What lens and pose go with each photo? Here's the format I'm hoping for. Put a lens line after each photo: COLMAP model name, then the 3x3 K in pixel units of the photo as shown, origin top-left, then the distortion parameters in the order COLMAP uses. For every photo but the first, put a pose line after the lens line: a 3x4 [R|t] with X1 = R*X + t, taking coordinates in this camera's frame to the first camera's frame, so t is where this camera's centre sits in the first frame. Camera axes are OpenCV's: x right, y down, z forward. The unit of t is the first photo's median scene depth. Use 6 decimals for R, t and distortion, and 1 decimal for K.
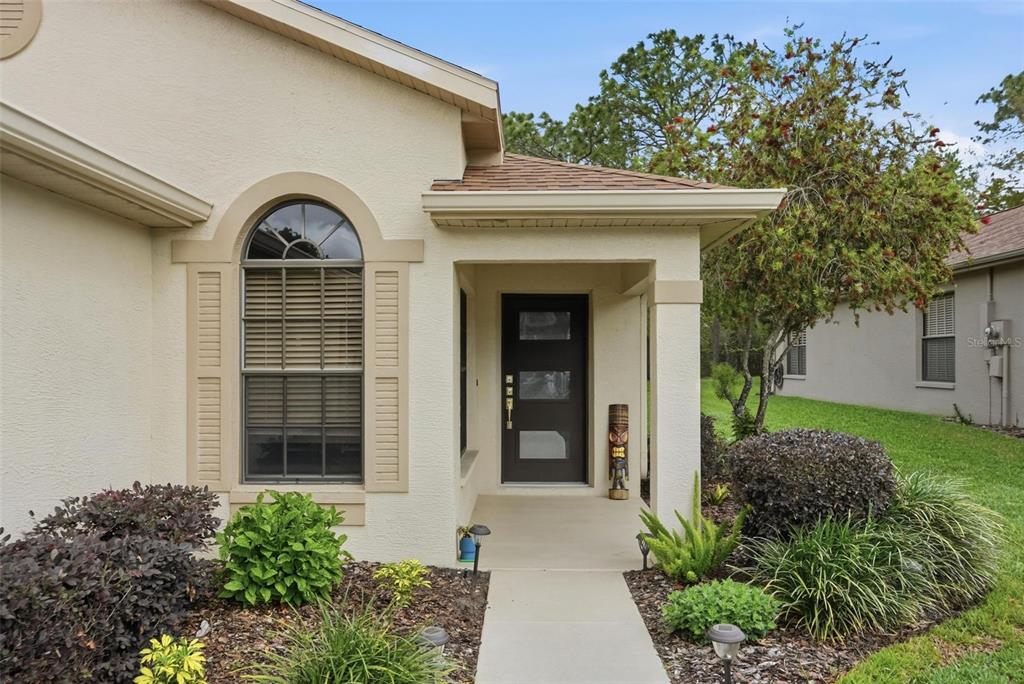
lens RADIAL K [[649.1, 0, 514.3], [0, 649.1, 360.1], [0, 0, 1]] dist [-0.004535, 0.000296]
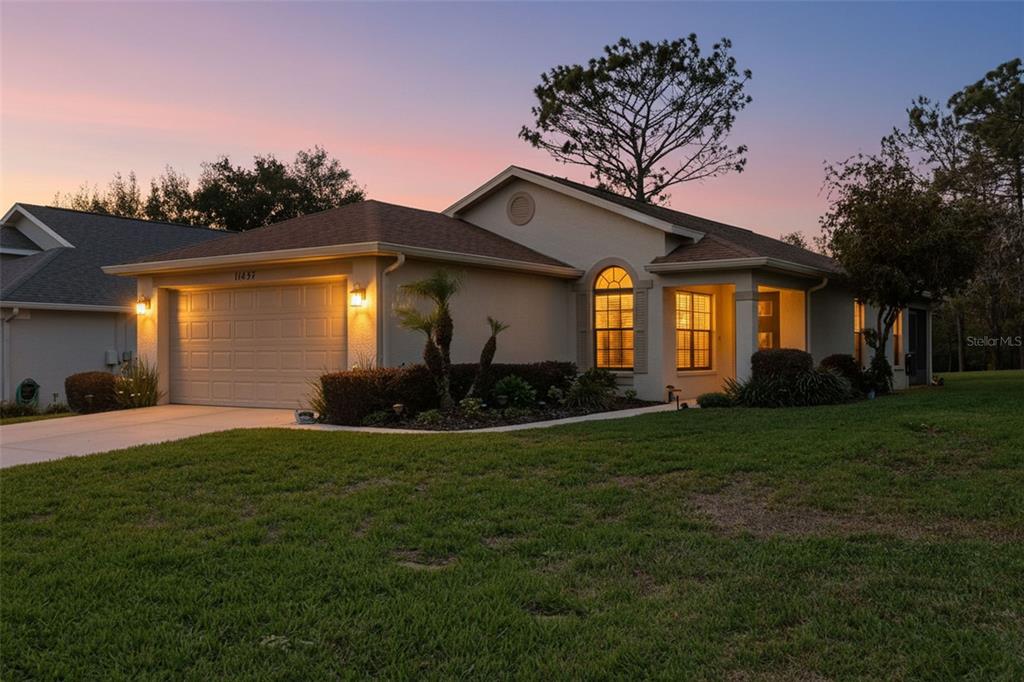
lens RADIAL K [[938.5, 0, 493.4], [0, 938.5, 341.3], [0, 0, 1]] dist [0.077976, 0.000167]
pose [[0.810490, -0.003078, -0.585745, 0.776782], [-0.006002, 0.999890, -0.013560, 0.060142], [0.585722, 0.014506, 0.810382, -1.226159]]
